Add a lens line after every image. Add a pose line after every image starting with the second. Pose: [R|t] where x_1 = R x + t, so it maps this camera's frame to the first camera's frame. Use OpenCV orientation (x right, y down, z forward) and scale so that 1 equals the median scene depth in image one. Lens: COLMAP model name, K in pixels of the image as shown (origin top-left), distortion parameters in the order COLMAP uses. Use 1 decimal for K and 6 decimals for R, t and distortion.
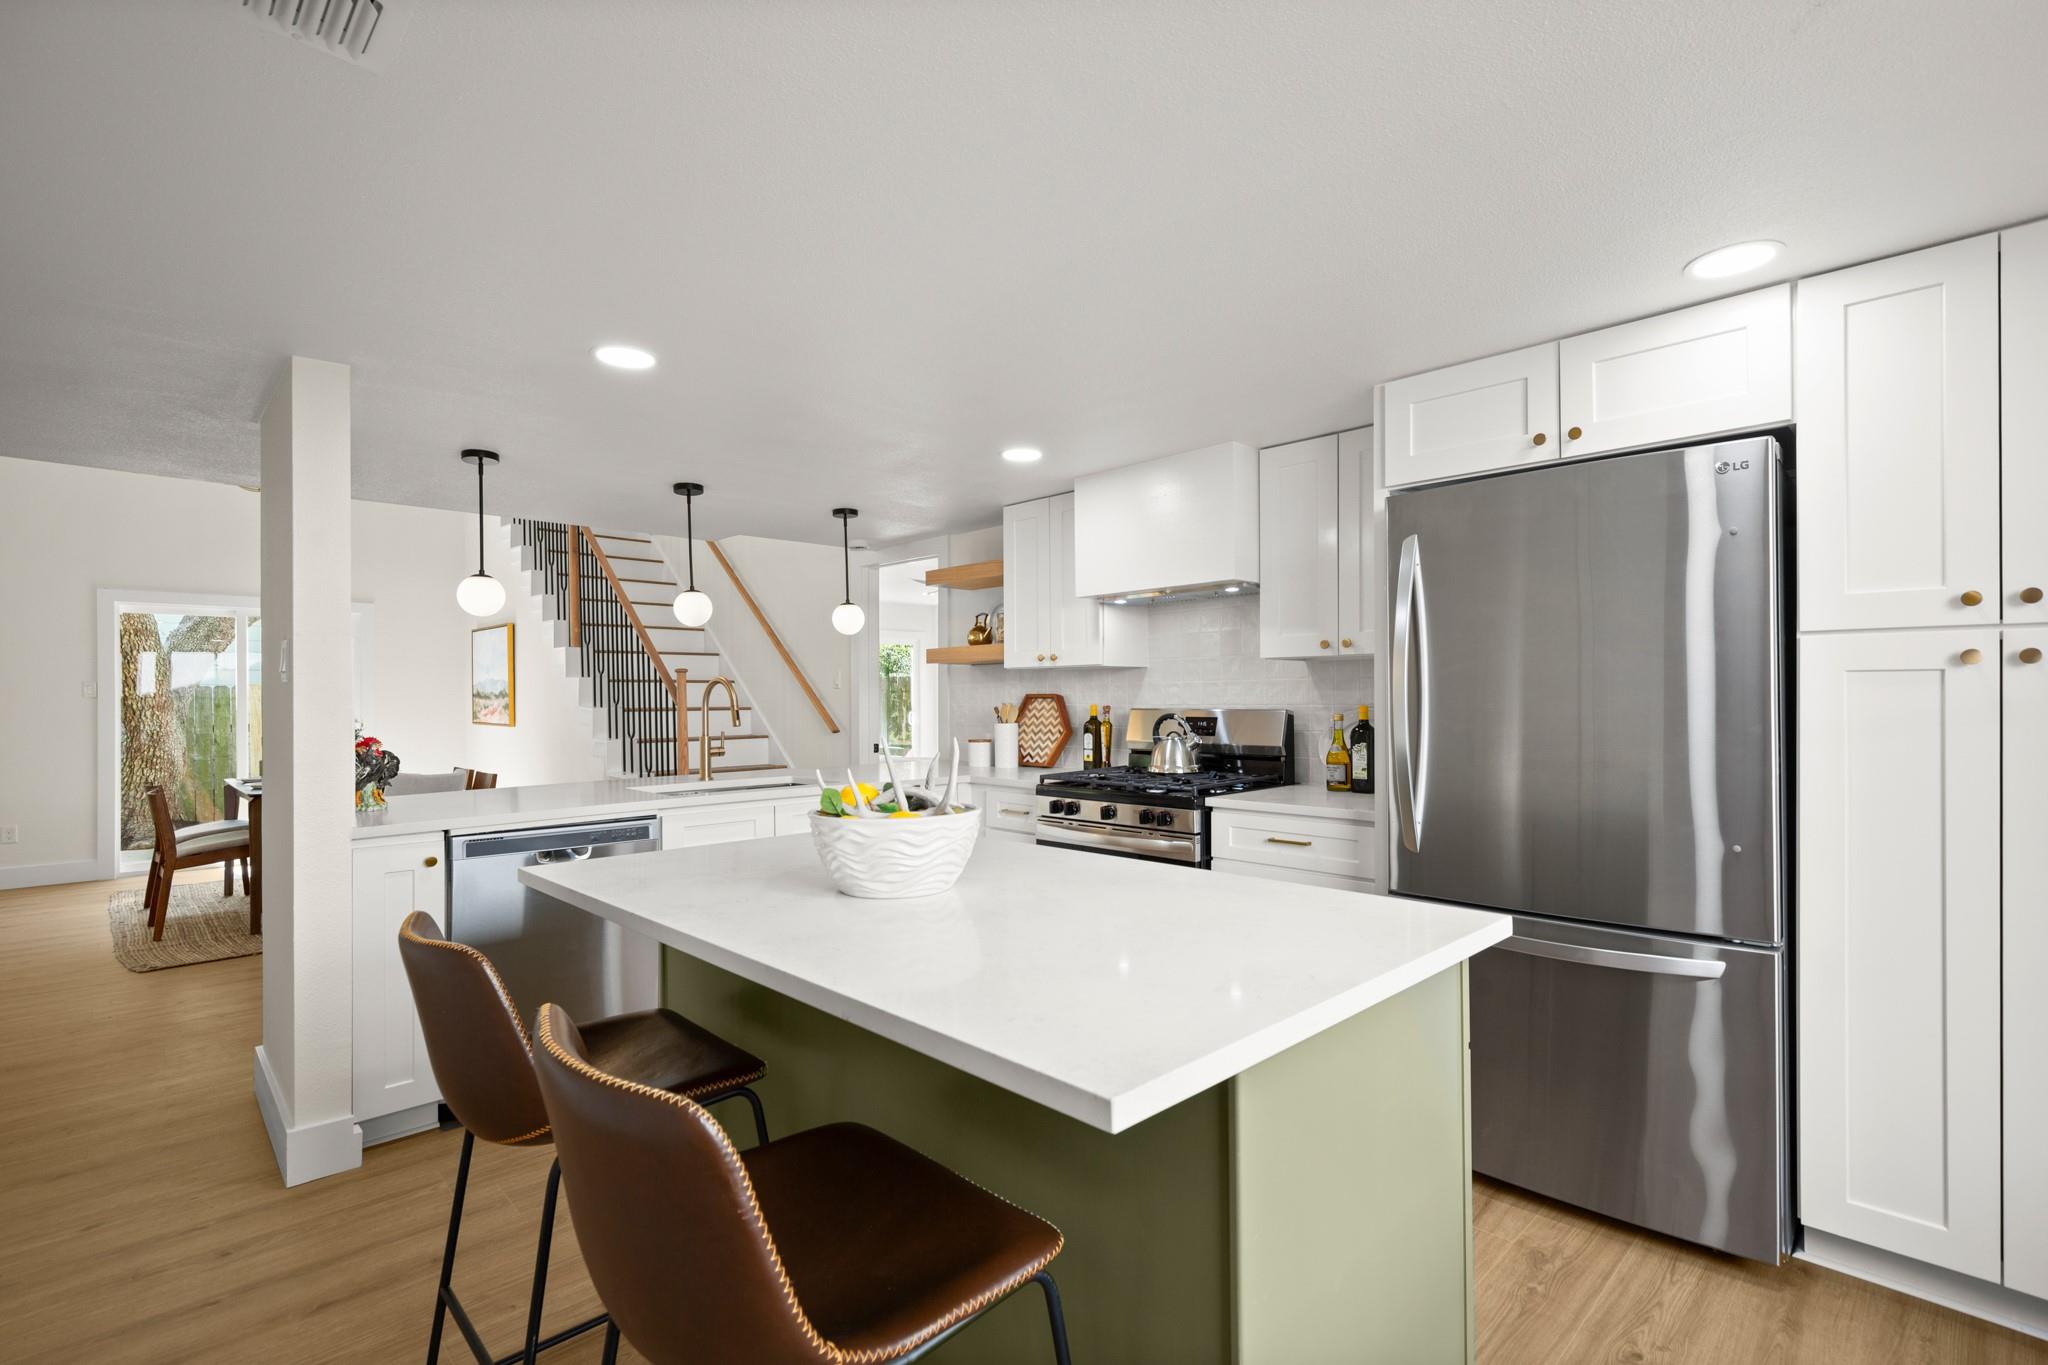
lens RADIAL K [[931.9, 0, 1024.6], [0, 931.9, 690.9], [0, 0, 1]] dist [0.000392, -0.000130]
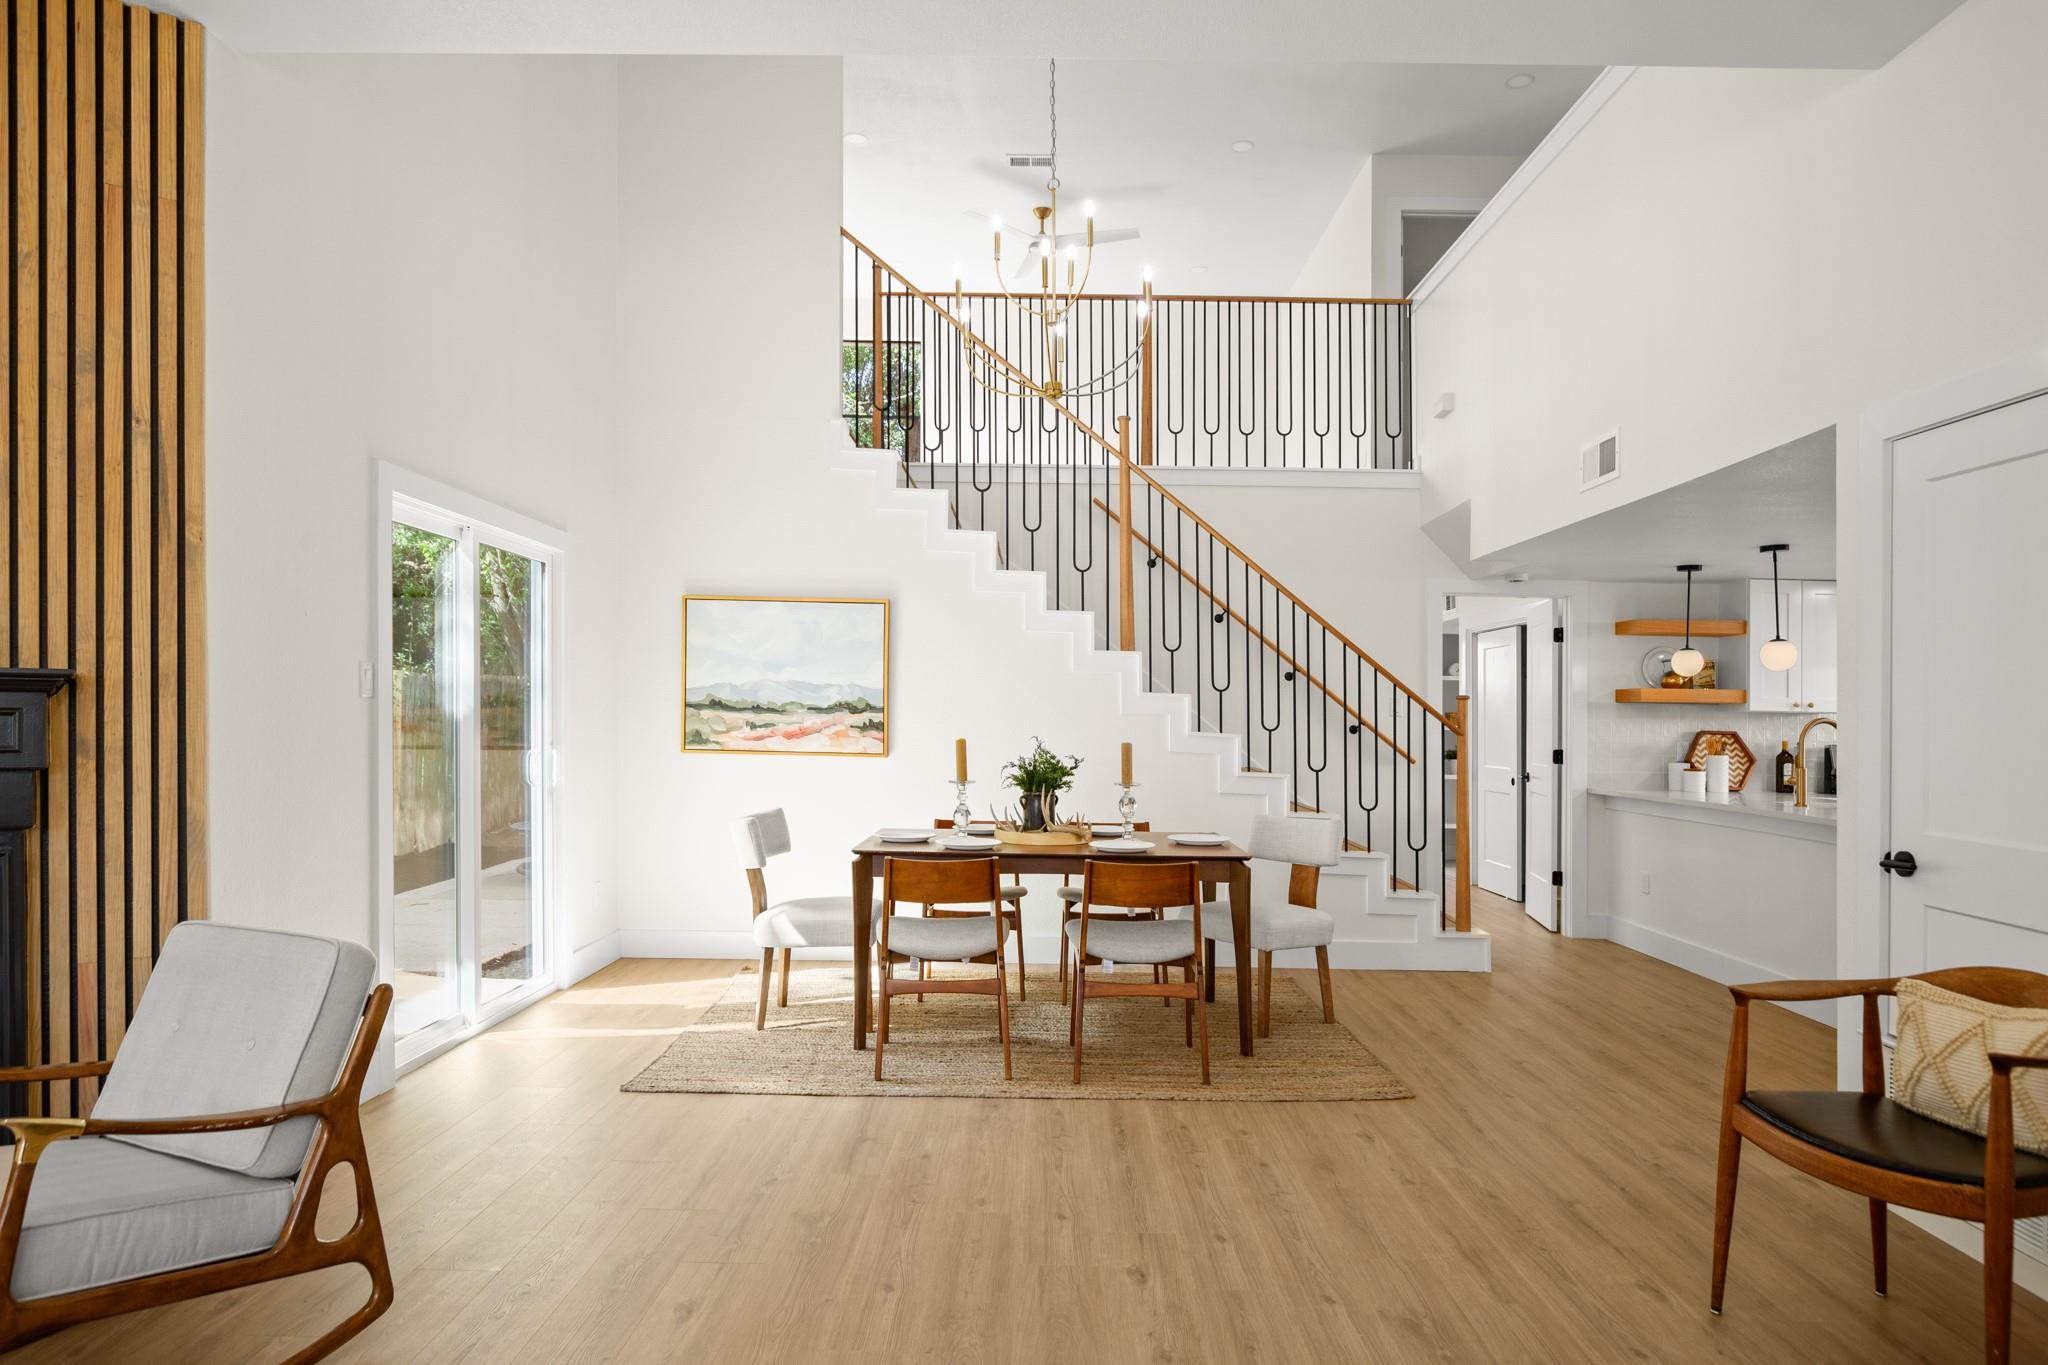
lens RADIAL K [[1227.2, 0, 993.6], [0, 1227.2, 717.2], [0, 0, 1]] dist [-0.016725, -0.000520]
pose [[0.706268, 0.019481, 0.707677, -2.274052], [-0.027857, 0.999612, 0.000285, 0.013380], [-0.707397, -0.019915, 0.706536, 0.676080]]
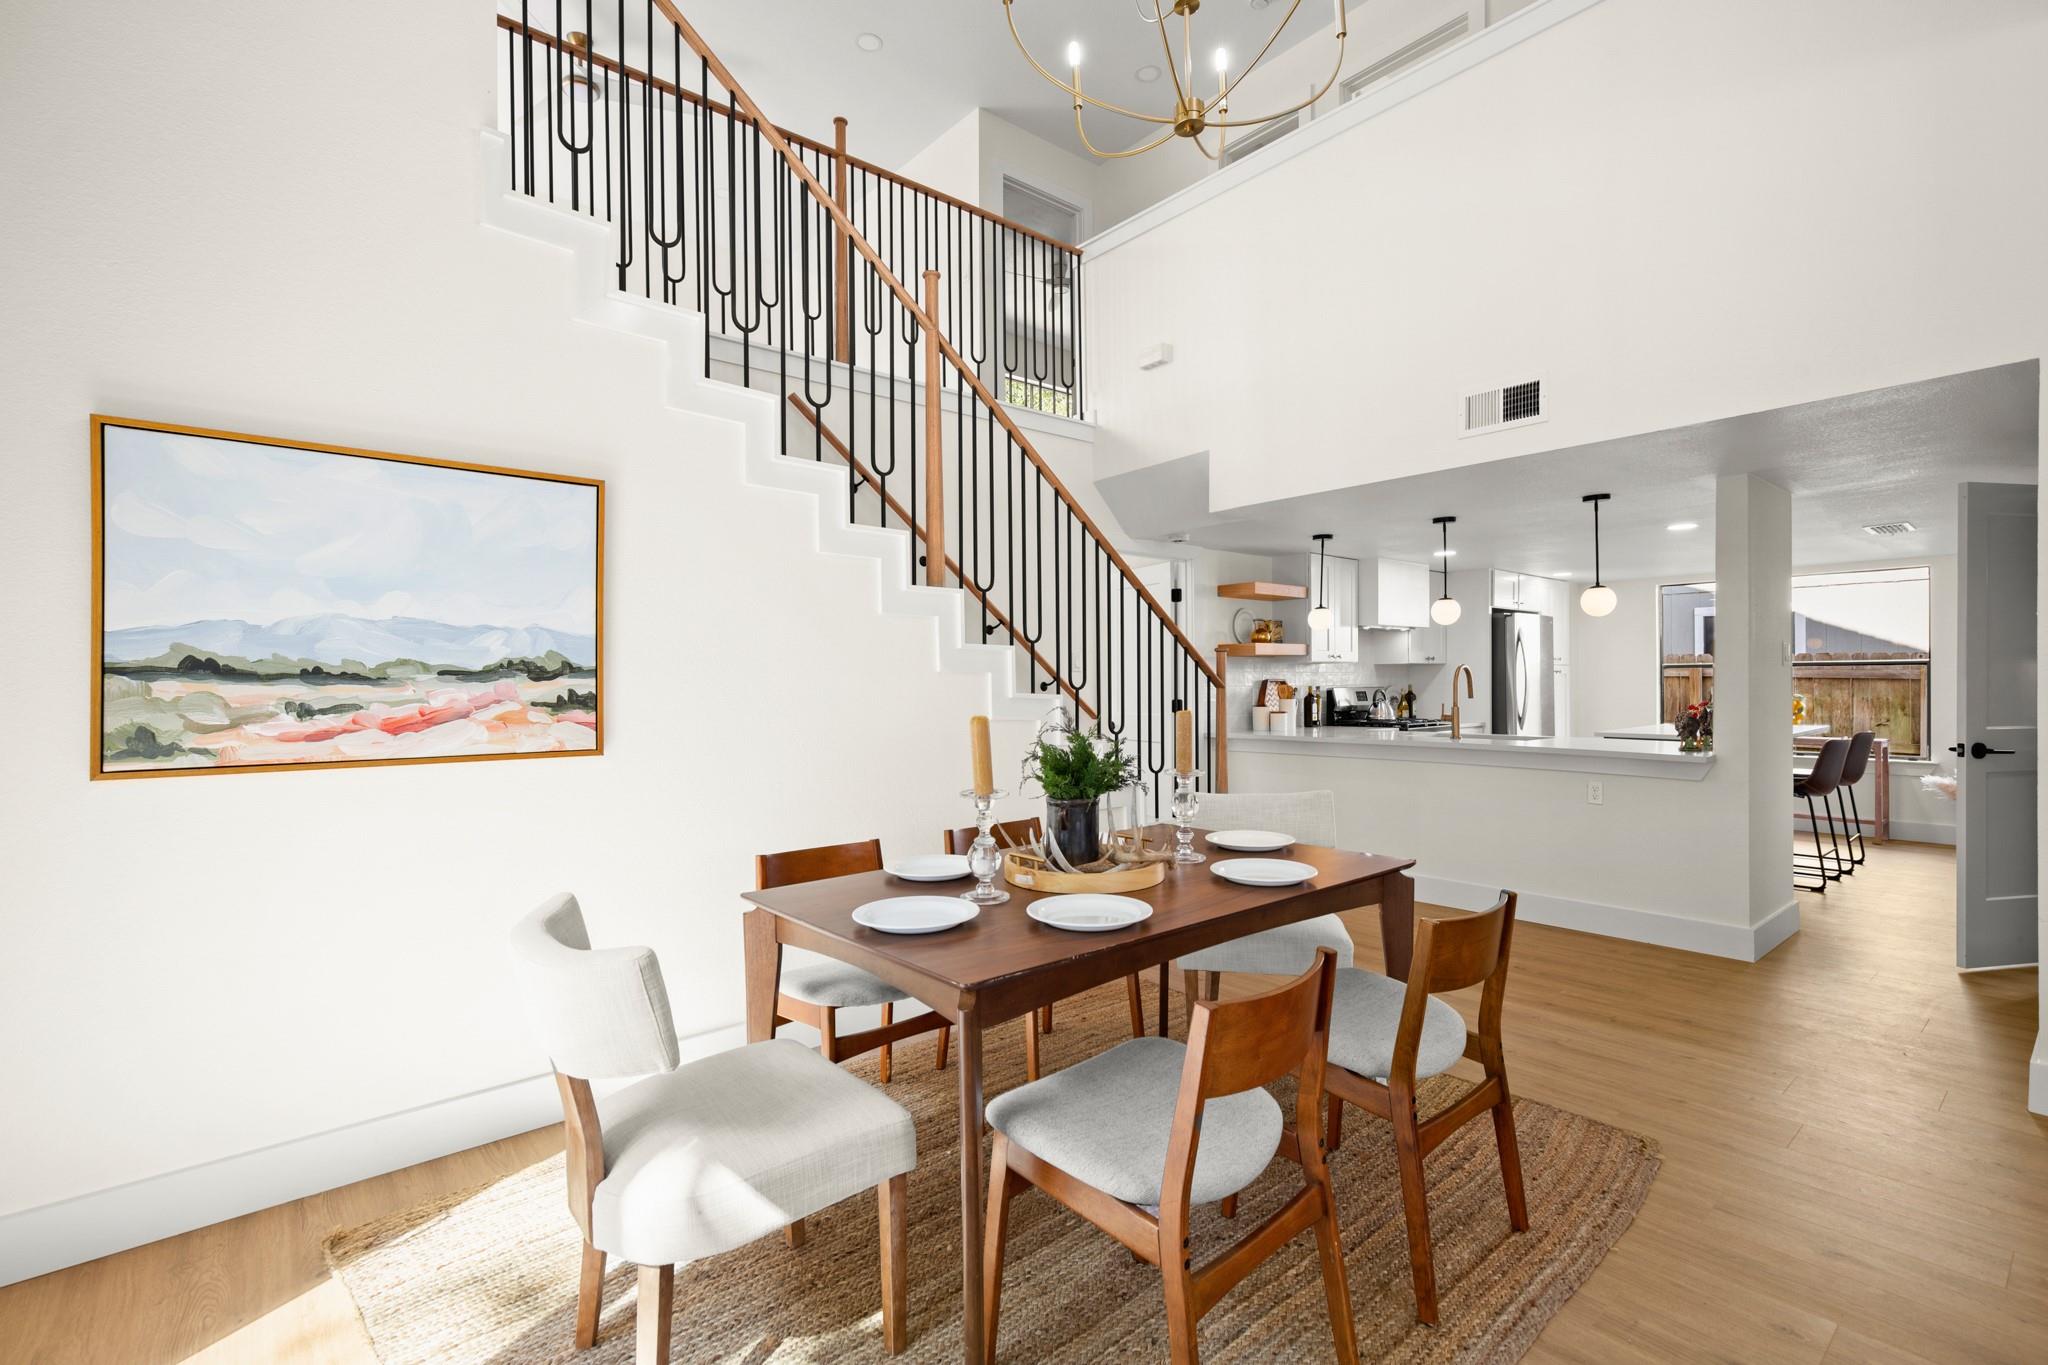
lens RADIAL K [[931.9, 0, 1037.3], [0, 931.9, 678.9], [0, 0, 1]] dist [0.000392, -0.000130]
pose [[0.049693, 0.009813, 0.998716, -1.870446], [0.001833, 0.999949, -0.009916, 0.021410], [-0.998763, 0.002324, 0.049672, 1.674809]]
